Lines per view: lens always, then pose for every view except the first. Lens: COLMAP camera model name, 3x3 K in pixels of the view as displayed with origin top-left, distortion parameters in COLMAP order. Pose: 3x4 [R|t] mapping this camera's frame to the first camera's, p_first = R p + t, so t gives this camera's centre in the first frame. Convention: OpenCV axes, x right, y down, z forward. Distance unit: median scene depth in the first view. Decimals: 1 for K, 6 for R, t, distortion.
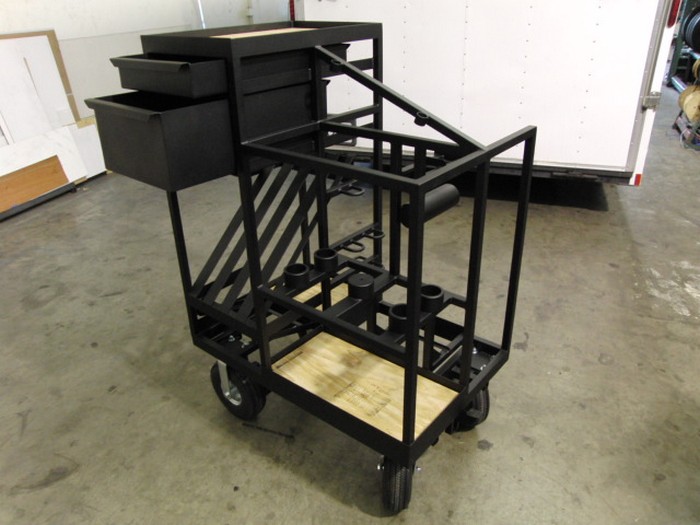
lens RADIAL K [[556.8, 0, 351.1], [0, 556.8, 268.4], [0, 0, 1]] dist [-0.151806, 0.133993]
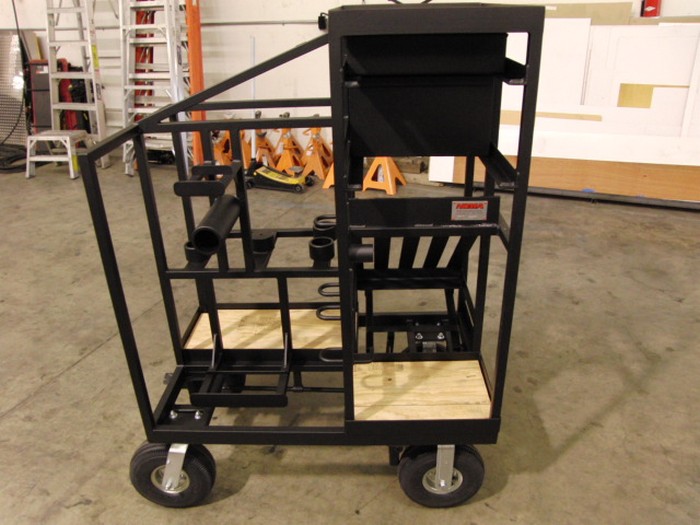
lens RADIAL K [[556.8, 0, 351.1], [0, 556.8, 268.4], [0, 0, 1]] dist [-0.151806, 0.133993]
pose [[-0.033760, 0.463621, -0.885390, 0.362902], [-0.432086, 0.792054, 0.431222, -0.255916], [0.901200, 0.397123, 0.173585, 0.530798]]
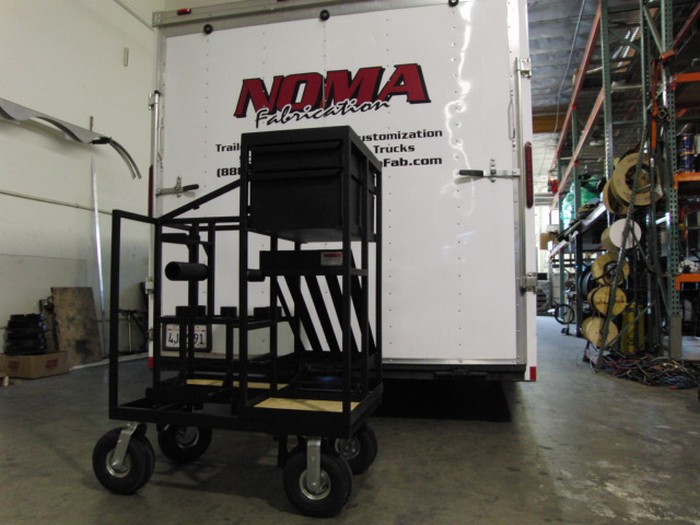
lens RADIAL K [[556.8, 0, 351.1], [0, 556.8, 268.4], [0, 0, 1]] dist [-0.151806, 0.133993]
pose [[0.995506, 0.019915, 0.092577, 0.179852], [0.028512, 0.869232, -0.493581, 0.118007], [-0.090300, 0.494003, 0.864758, 0.217851]]
